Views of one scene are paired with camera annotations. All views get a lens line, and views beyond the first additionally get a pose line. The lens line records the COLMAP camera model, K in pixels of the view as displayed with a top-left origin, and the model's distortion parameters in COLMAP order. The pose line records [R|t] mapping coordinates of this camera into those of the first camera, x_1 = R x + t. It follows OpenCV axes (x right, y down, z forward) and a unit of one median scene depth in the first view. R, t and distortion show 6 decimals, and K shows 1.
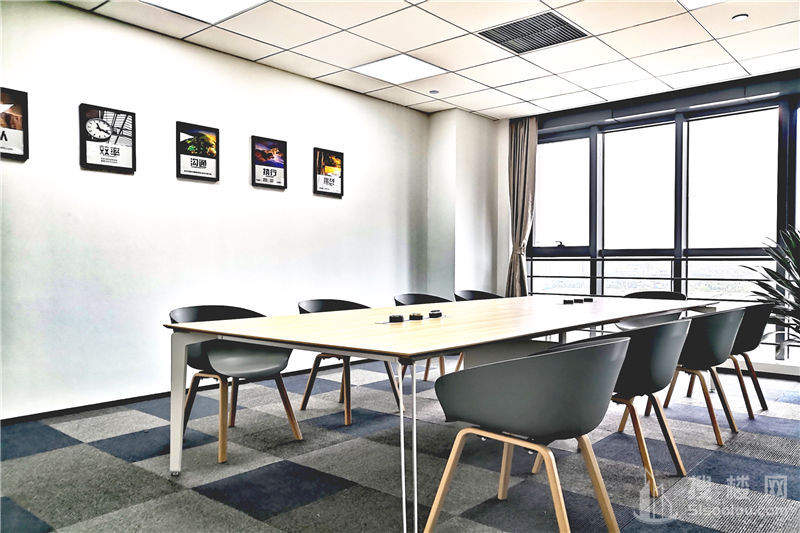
lens RADIAL K [[618.8, 0, 402.0], [0, 618.8, 267.8], [0, 0, 1]] dist [0.120641, -0.002451]
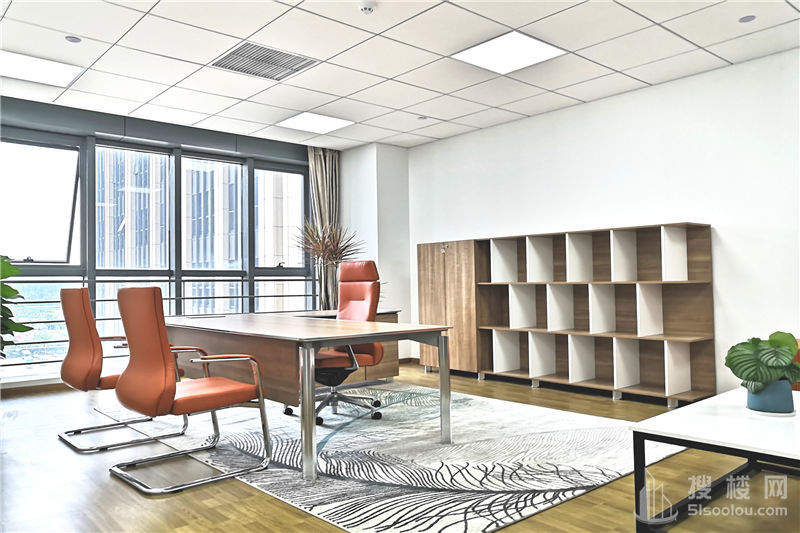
lens RADIAL K [[618.8, 0, 401.4], [0, 618.8, 267.8], [0, 0, 1]] dist [0.120641, -0.002451]
pose [[0.143235, 0.024077, 0.989396, -0.726612], [0.016831, 0.999500, -0.026760, -0.000421], [-0.989546, 0.020485, 0.142758, 0.586955]]
